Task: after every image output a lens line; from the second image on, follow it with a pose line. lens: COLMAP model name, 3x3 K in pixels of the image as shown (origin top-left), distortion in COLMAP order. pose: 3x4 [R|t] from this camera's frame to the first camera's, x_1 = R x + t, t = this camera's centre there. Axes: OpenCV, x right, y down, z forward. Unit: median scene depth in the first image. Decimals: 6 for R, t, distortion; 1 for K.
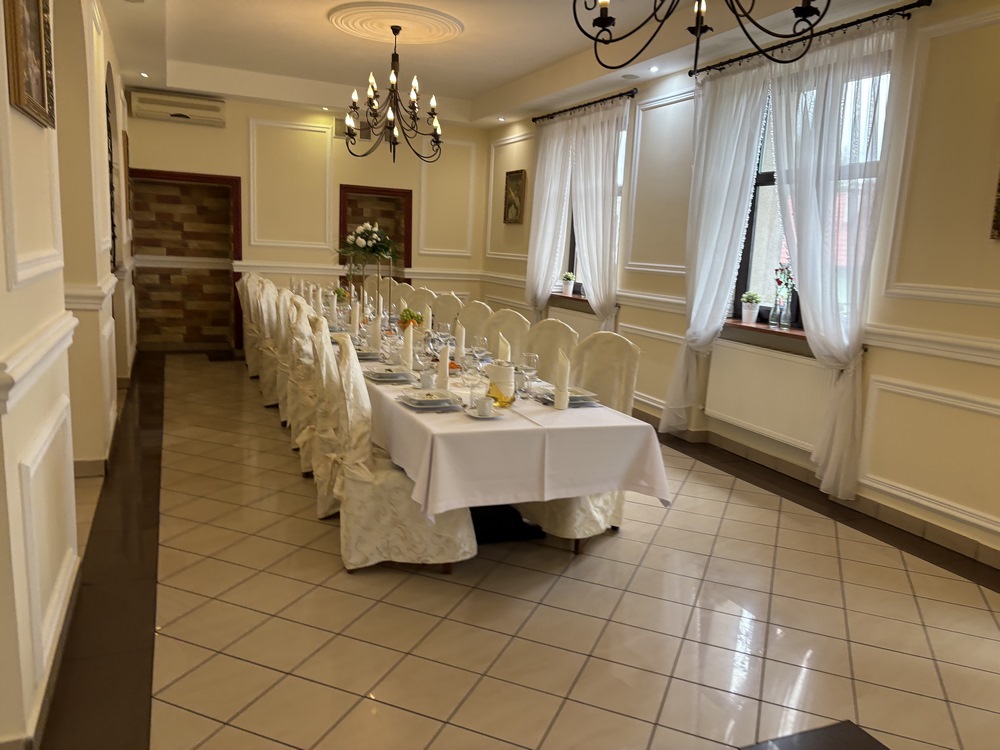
lens RADIAL K [[749.5, 0, 490.5], [0, 749.5, 384.8], [0, 0, 1]] dist [0.039805, -0.045431]
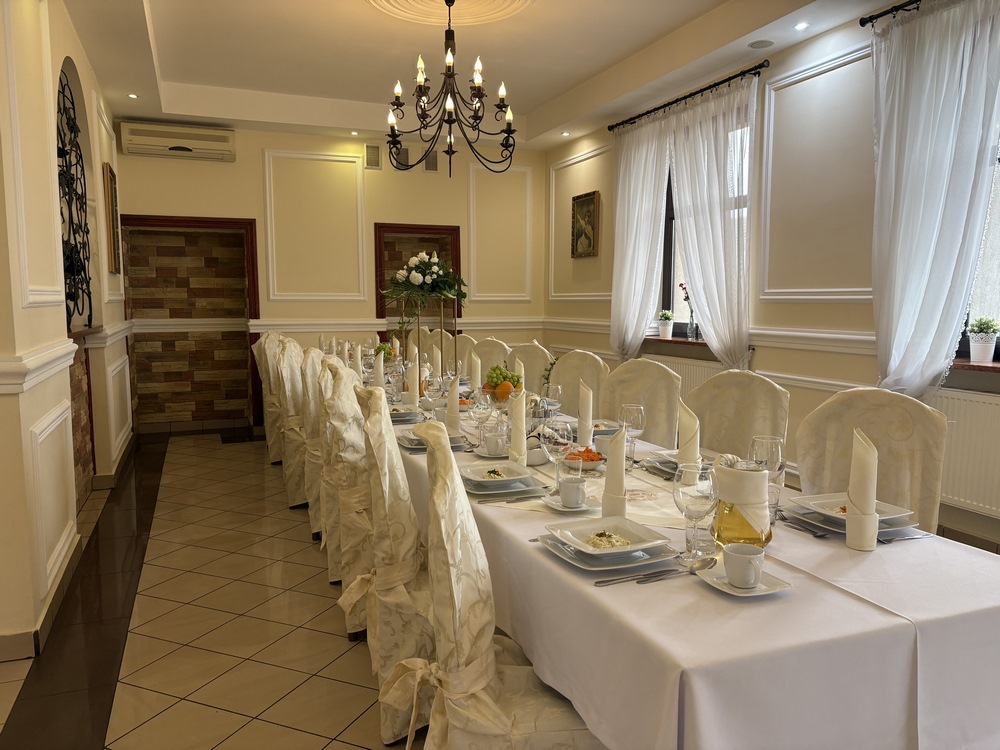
lens RADIAL K [[749.5, 0, 501.8], [0, 749.5, 377.2], [0, 0, 1]] dist [0.039805, -0.045431]
pose [[0.998517, -0.050764, -0.019654, -0.067610], [0.049005, 0.995468, -0.081497, -0.027171], [0.023702, 0.080413, 0.996480, 0.244748]]
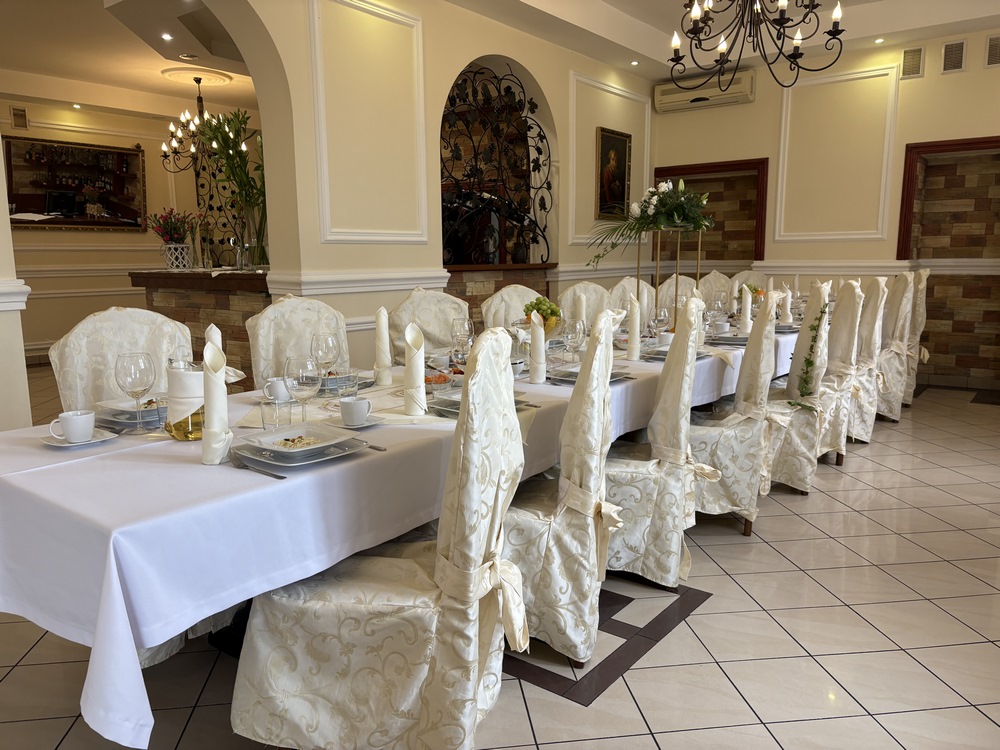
lens RADIAL K [[749.5, 0, 506.2], [0, 749.5, 374.0], [0, 0, 1]] dist [0.039805, -0.045431]
pose [[0.496193, 0.079556, -0.864559, 0.317236], [-0.123661, 0.992116, 0.020321, -0.031834], [0.859360, 0.096829, 0.502120, 0.467414]]
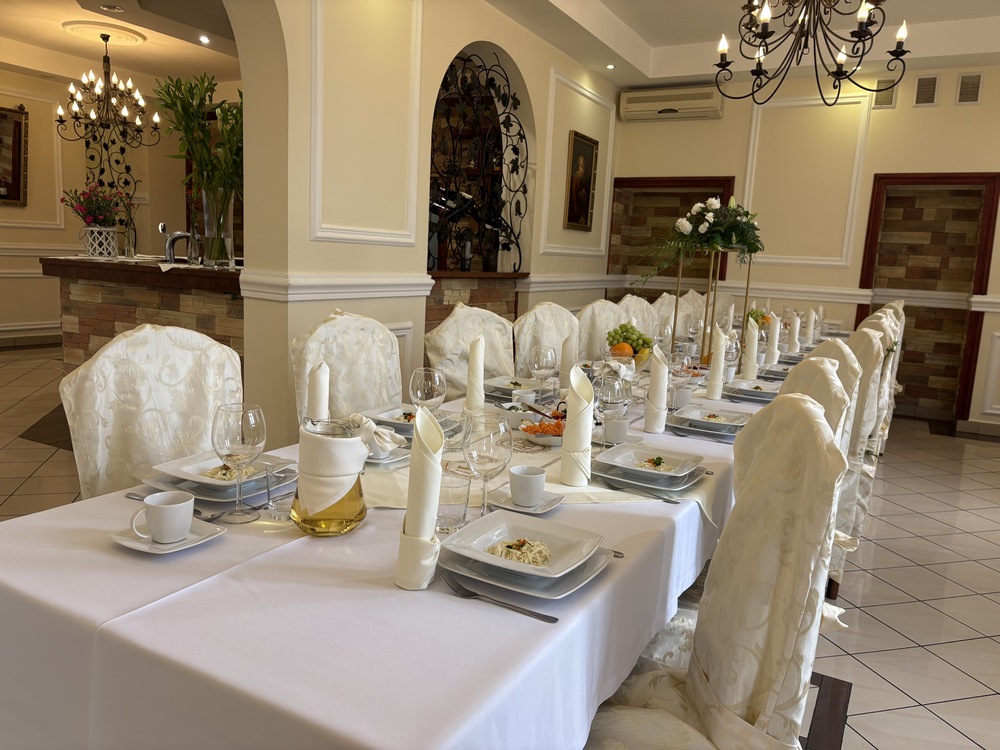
lens RADIAL K [[749.5, 0, 495.7], [0, 749.5, 373.1], [0, 0, 1]] dist [0.039805, -0.045431]
pose [[0.624917, 0.098695, -0.774427, 0.188908], [-0.158607, 0.987339, -0.002157, -0.035030], [0.764410, 0.124177, 0.632659, 0.412359]]
